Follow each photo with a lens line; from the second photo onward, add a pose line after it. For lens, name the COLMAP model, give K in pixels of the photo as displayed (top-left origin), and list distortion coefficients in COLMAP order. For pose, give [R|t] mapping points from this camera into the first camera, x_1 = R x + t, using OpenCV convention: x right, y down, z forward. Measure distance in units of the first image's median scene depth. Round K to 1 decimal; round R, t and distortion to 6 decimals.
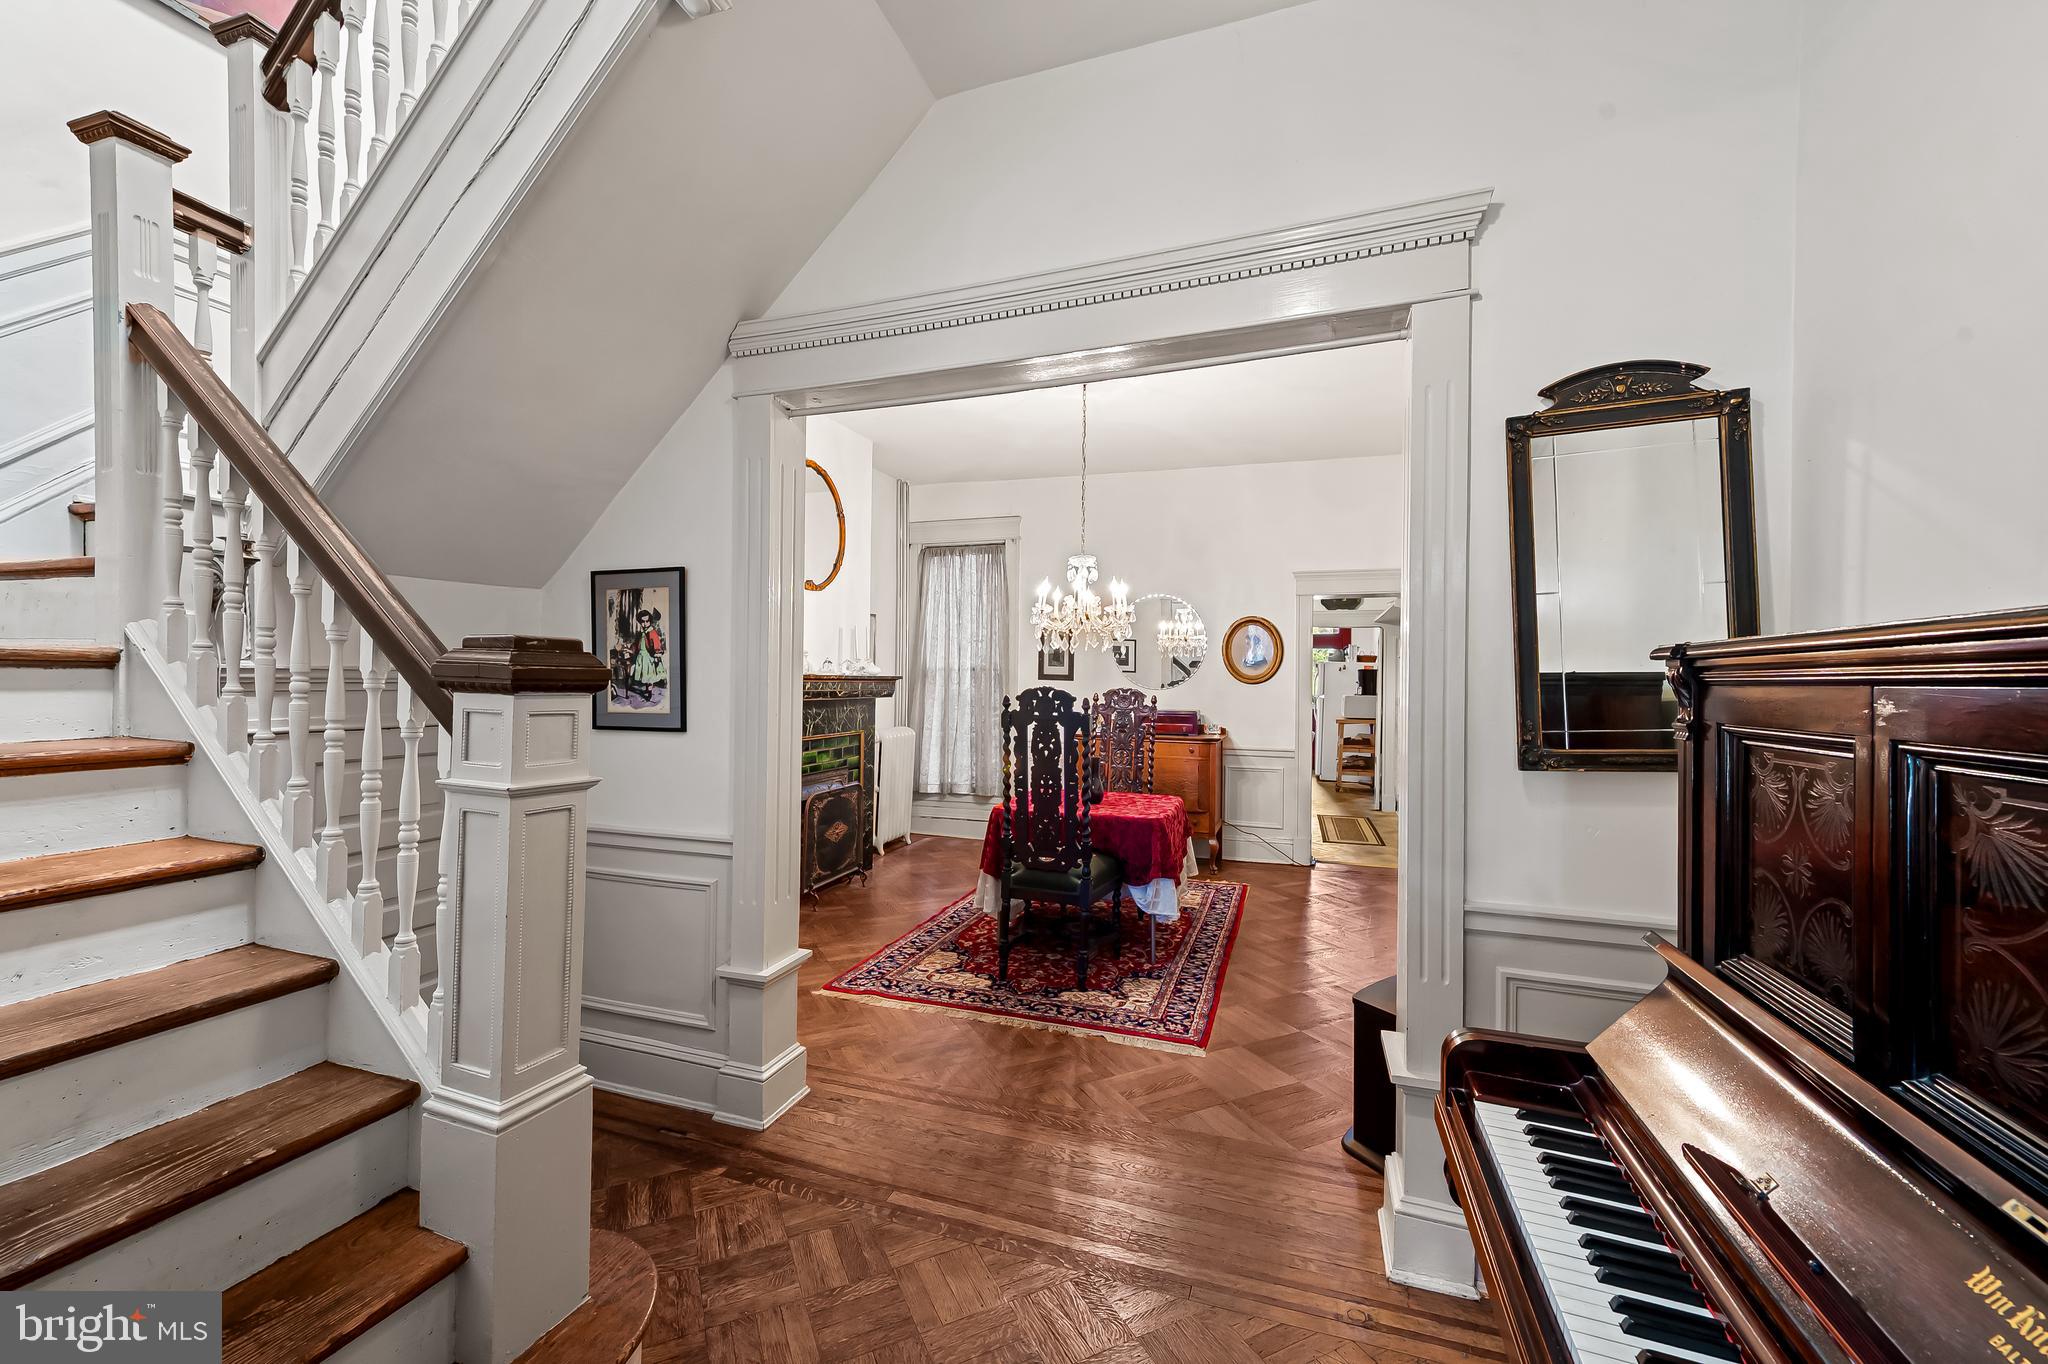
lens RADIAL K [[804.0, 0, 1020.4], [0, 804.0, 701.5], [0, 0, 1]] dist [-0.000186, 0.000048]
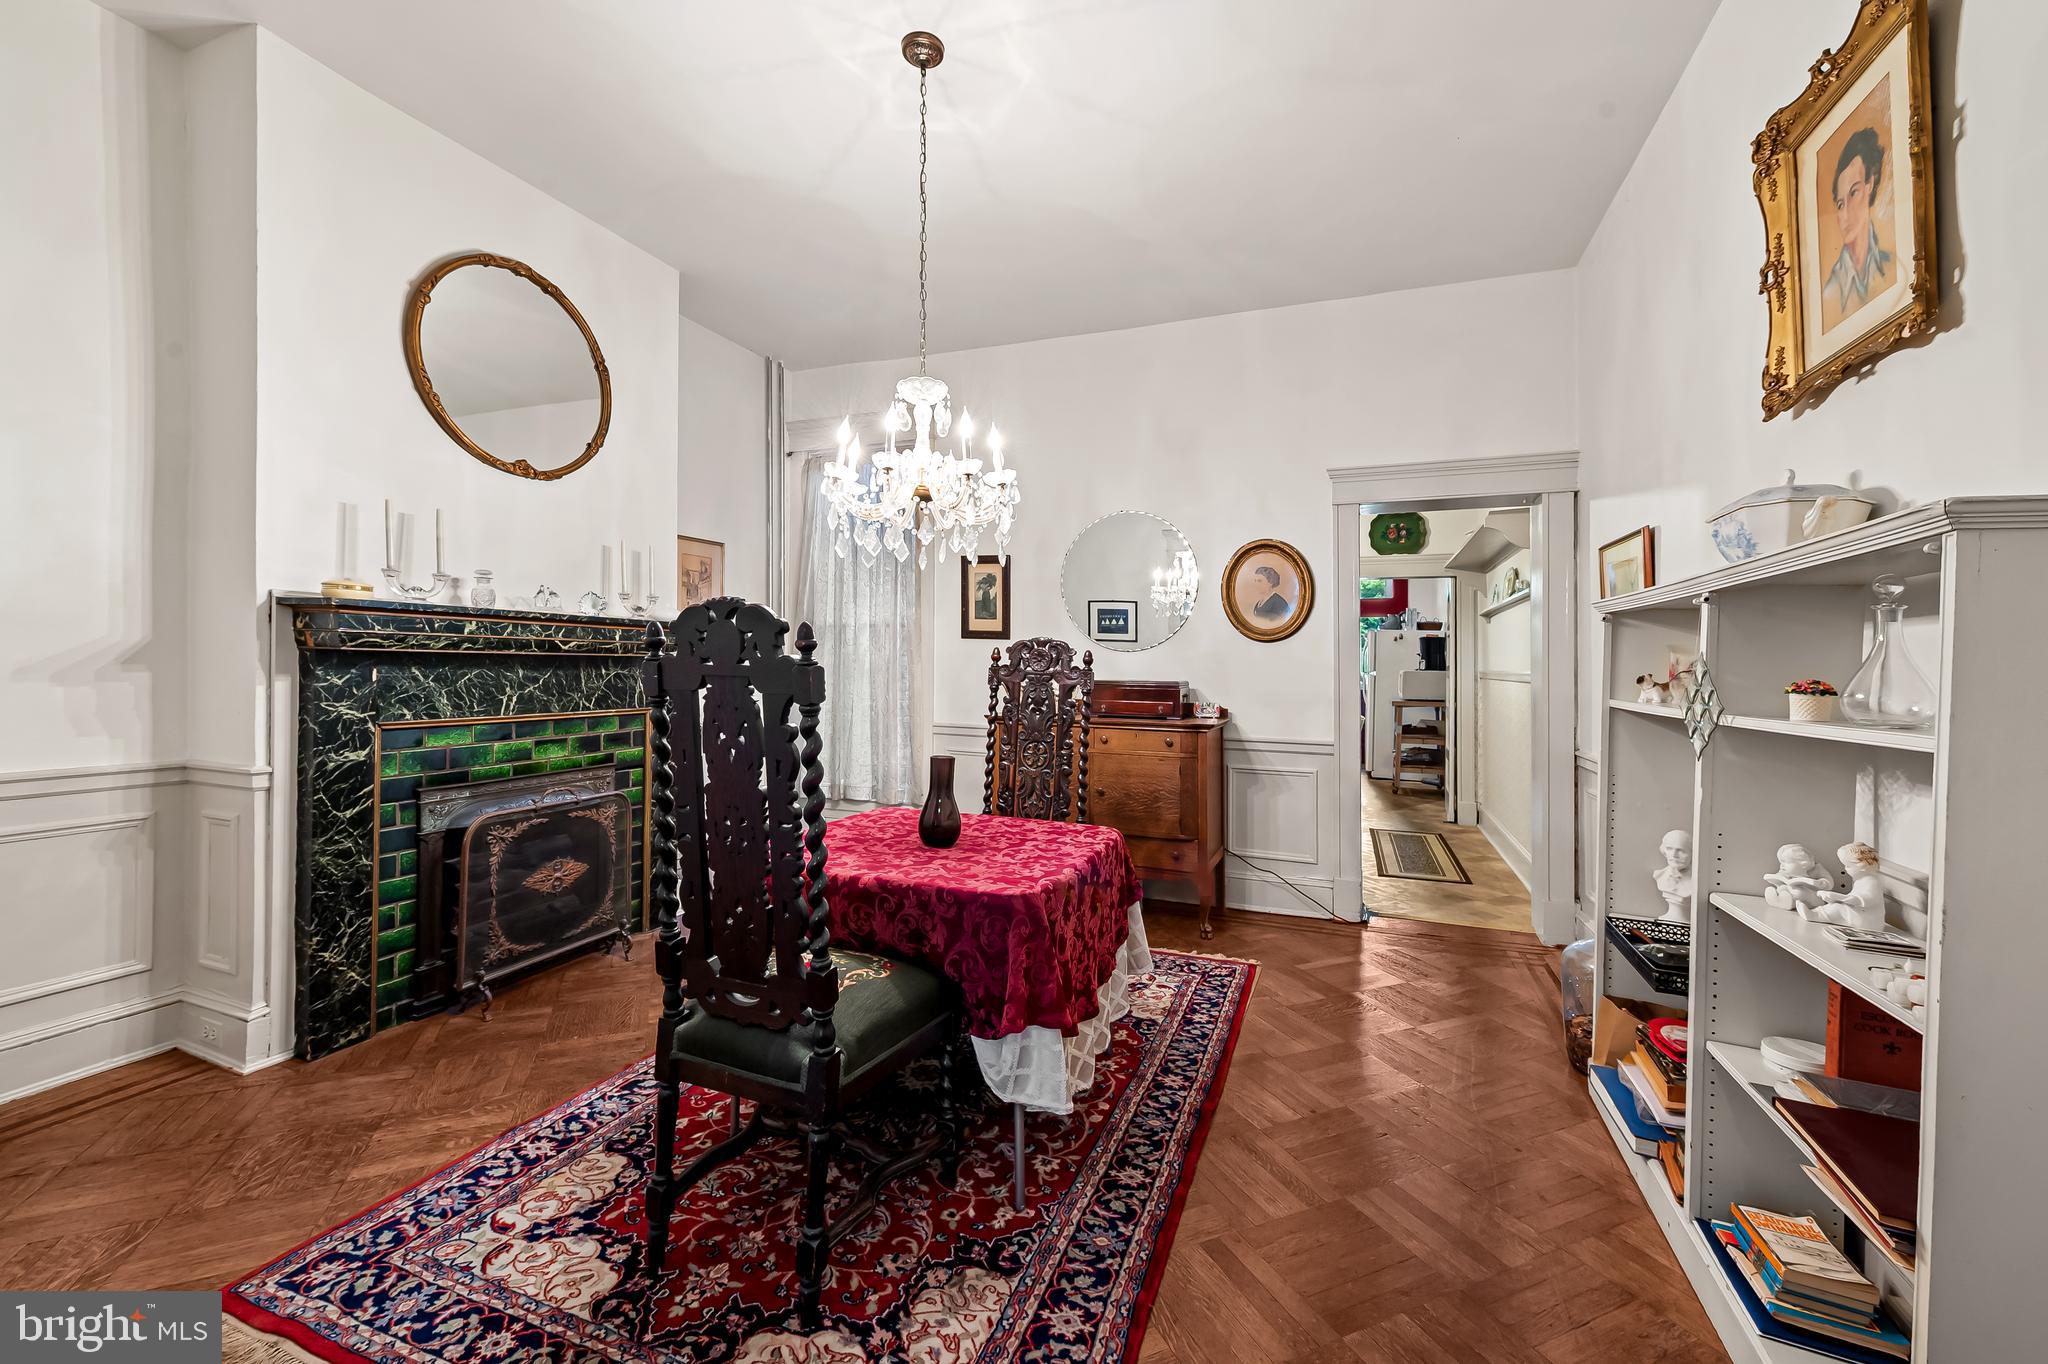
lens RADIAL K [[819.8, 0, 1020.8], [0, 819.8, 651.3], [0, 0, 1]] dist [0.000948, 0.000057]
pose [[0.998990, 0.002681, -0.044861, 0.141200], [-0.004566, 0.999108, -0.041976, 0.018560], [0.044708, 0.042139, 0.998111, 0.388448]]
